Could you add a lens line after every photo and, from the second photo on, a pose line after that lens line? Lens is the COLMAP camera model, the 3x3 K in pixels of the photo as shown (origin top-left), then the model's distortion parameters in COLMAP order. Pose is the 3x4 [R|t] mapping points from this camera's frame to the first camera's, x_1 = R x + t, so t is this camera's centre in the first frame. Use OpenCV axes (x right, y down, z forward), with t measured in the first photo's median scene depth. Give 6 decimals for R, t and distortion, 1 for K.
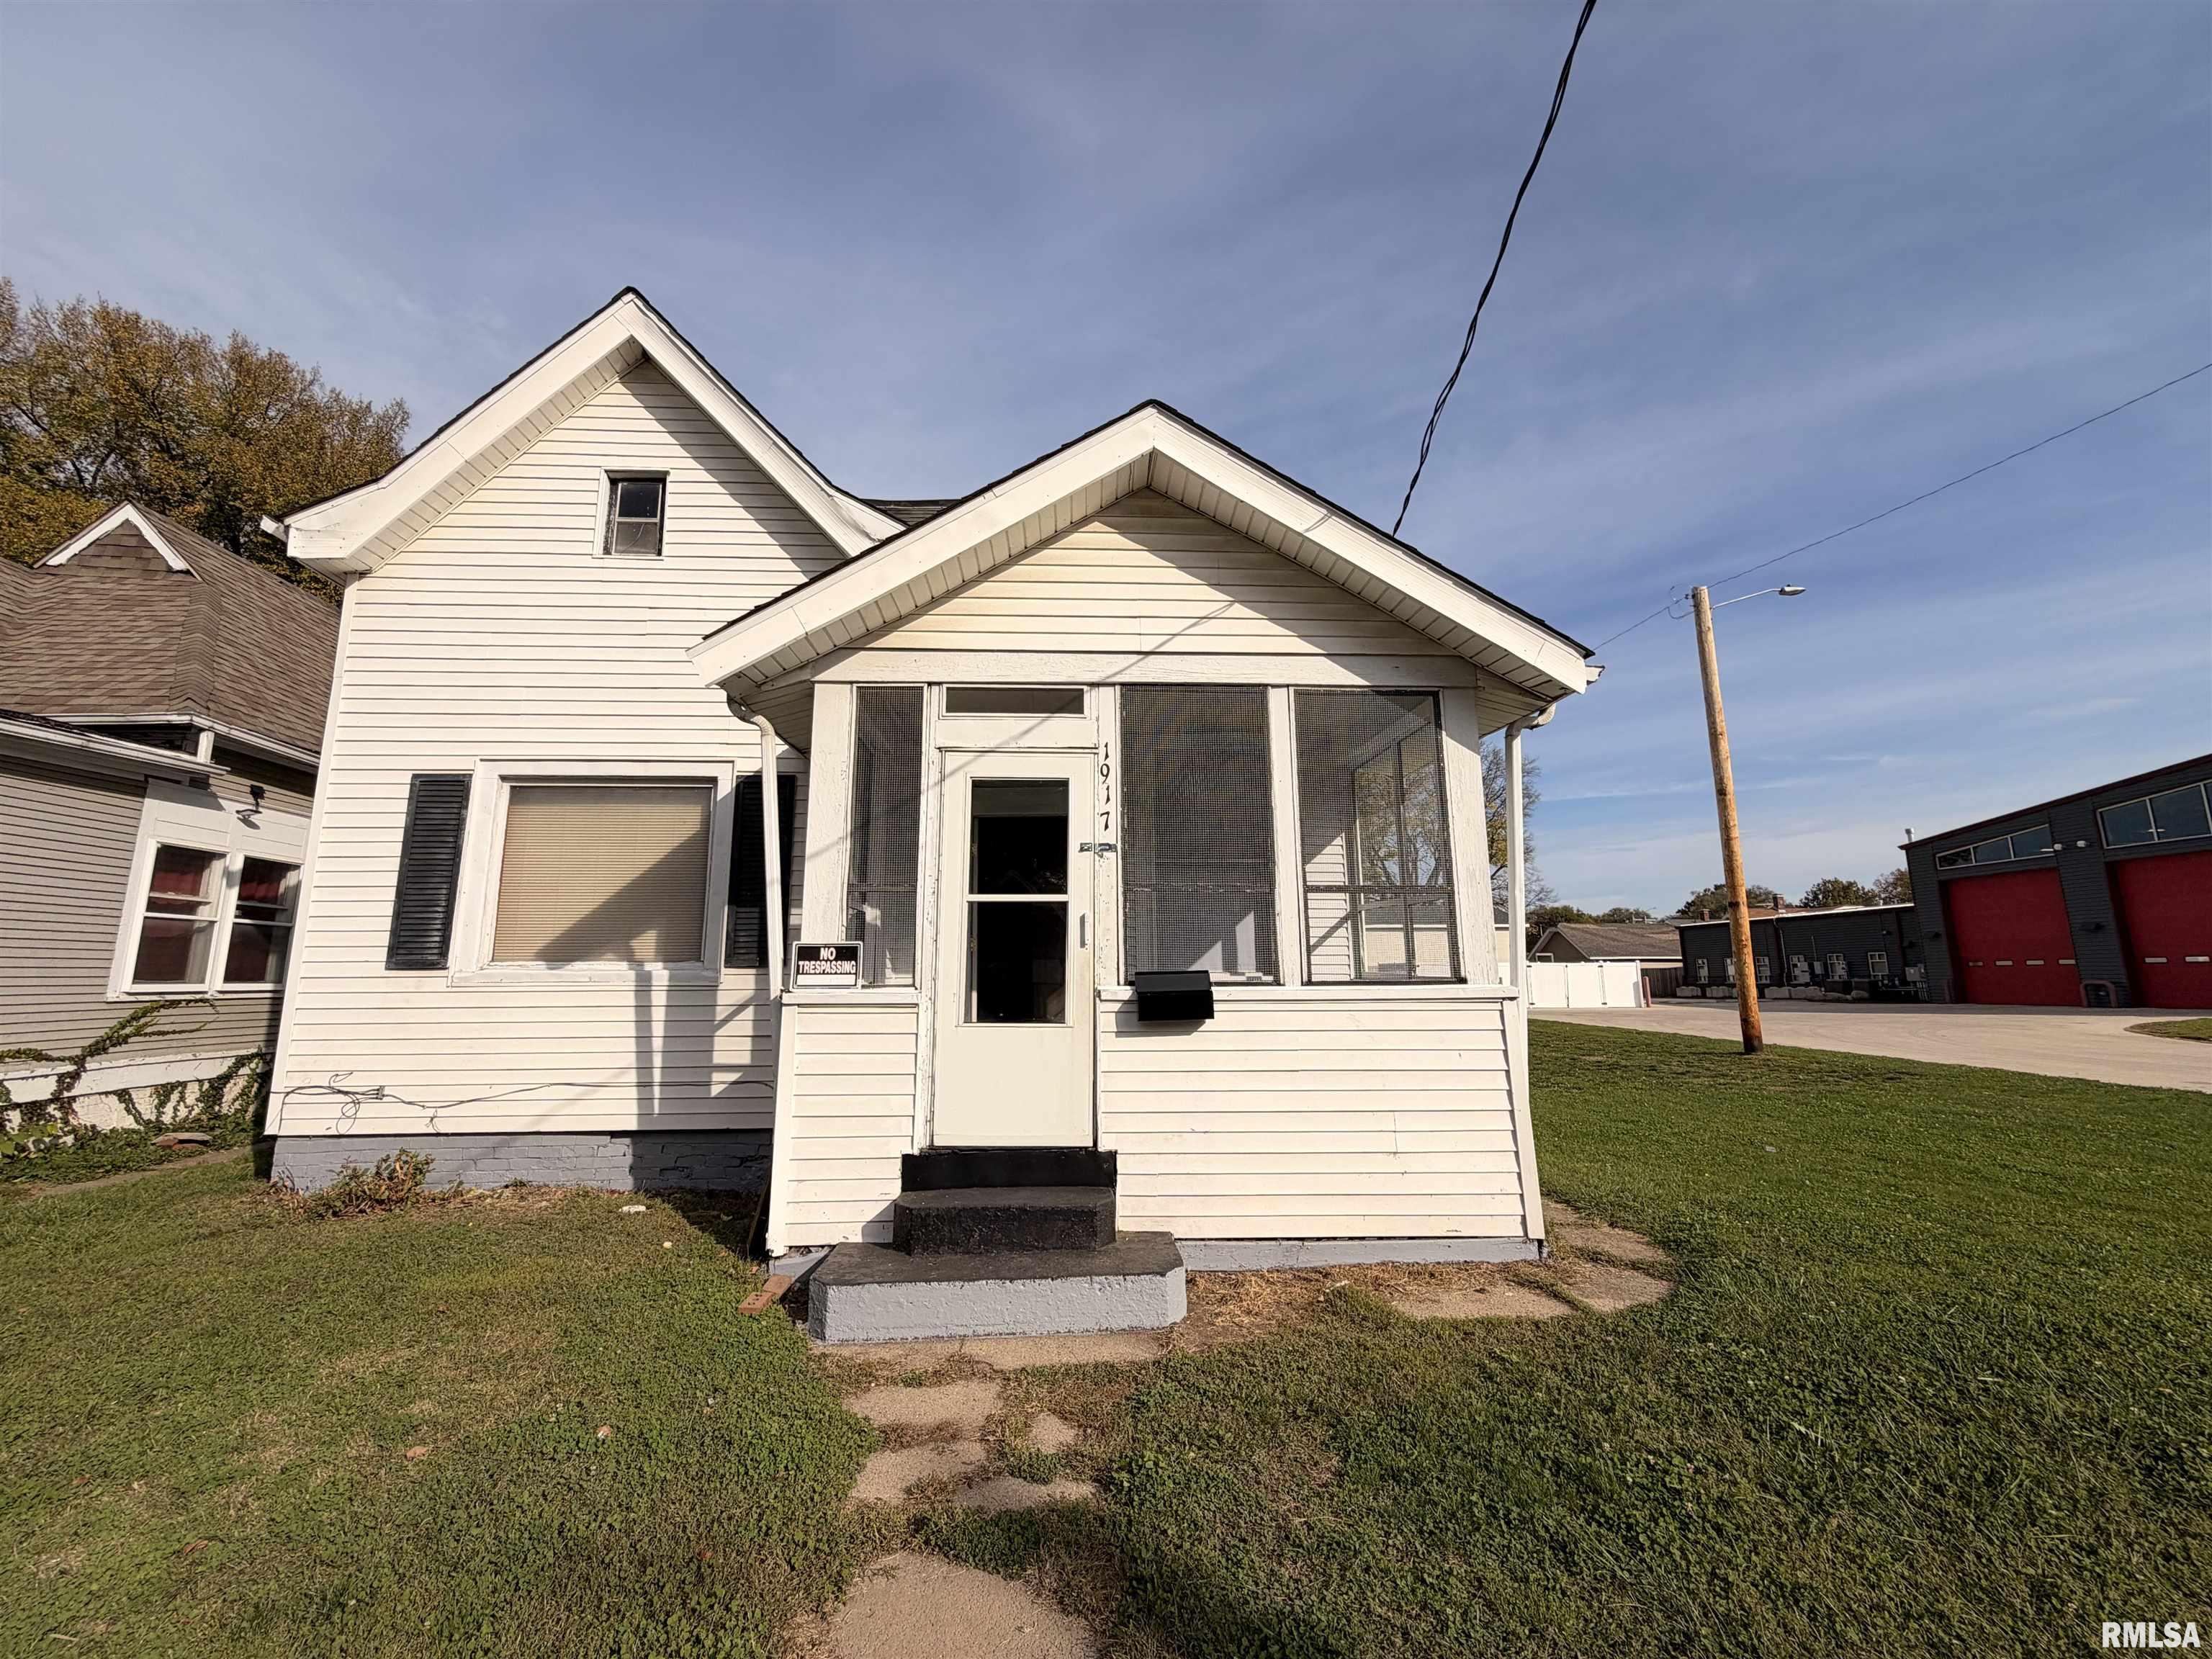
lens RADIAL K [[887.9, 0, 1102.7], [0, 887.9, 825.9], [0, 0, 1]] dist [0.002065, -0.000268]
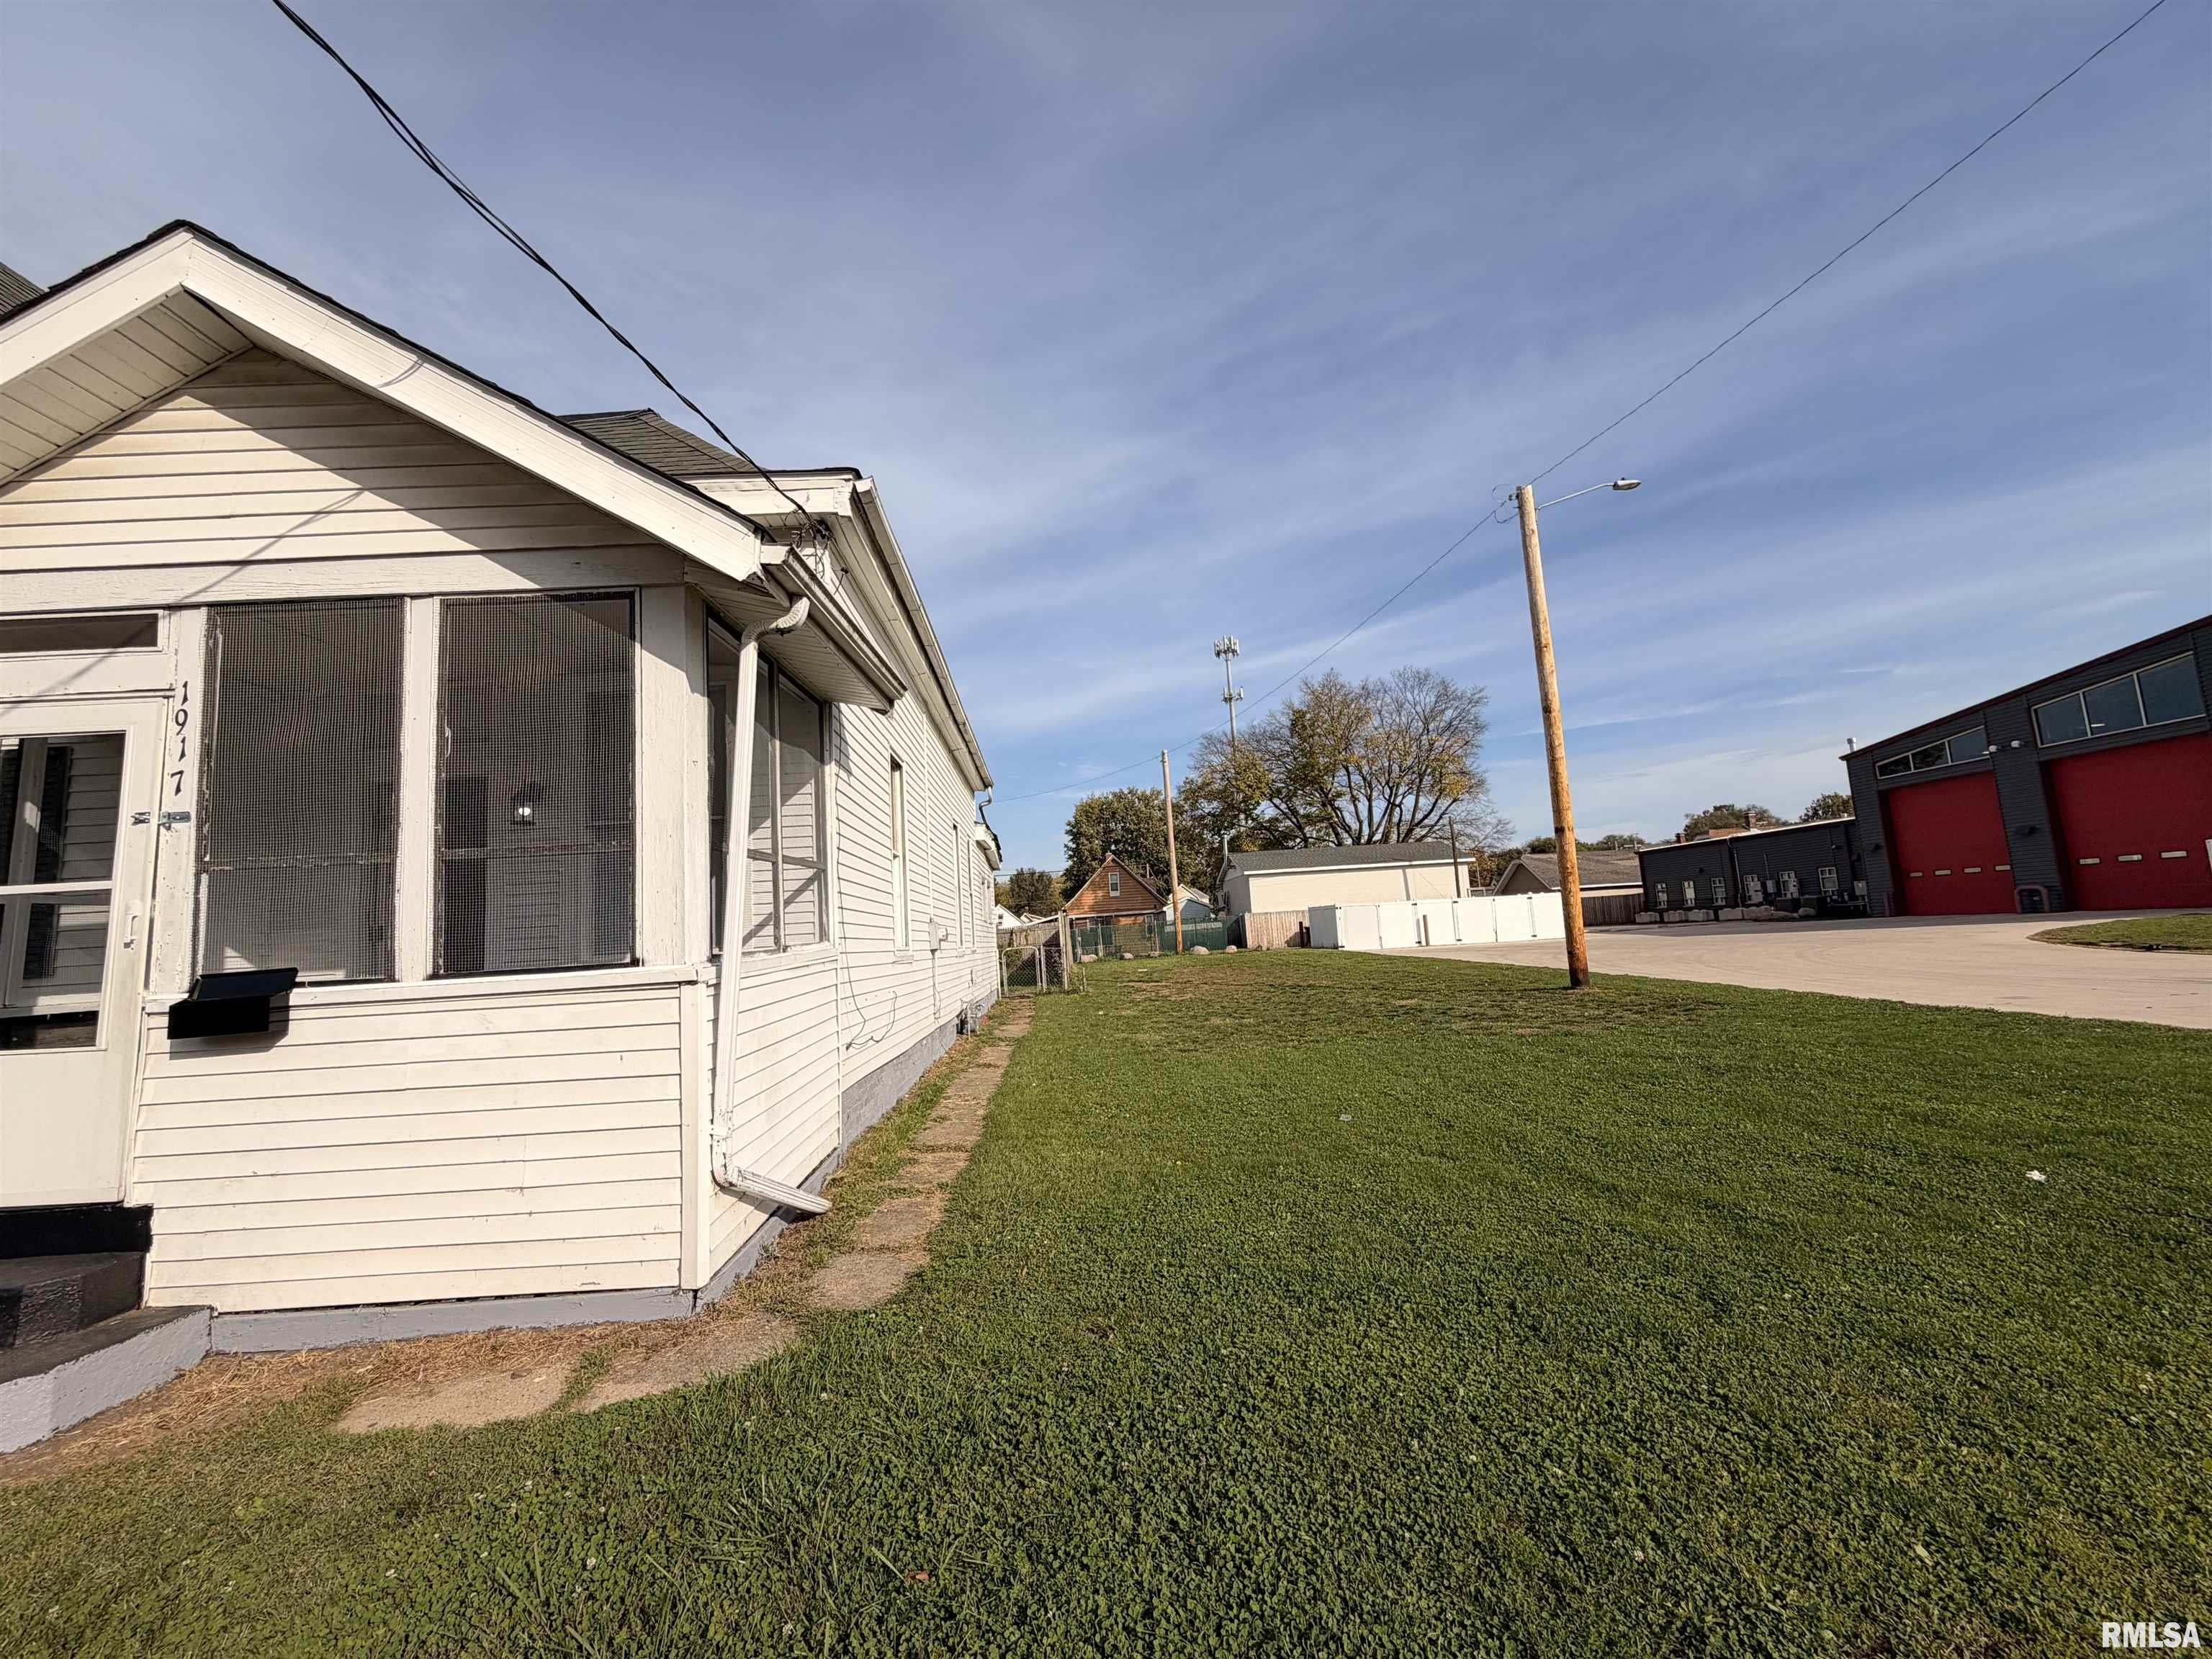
lens RADIAL K [[887.9, 0, 1107.1], [0, 887.9, 826.9], [0, 0, 1]] dist [0.002065, -0.000268]
pose [[0.998440, -0.054725, -0.011050, 0.776988], [0.055226, 0.997137, 0.051646, 0.035410], [0.008192, -0.052175, 0.998604, 0.214917]]
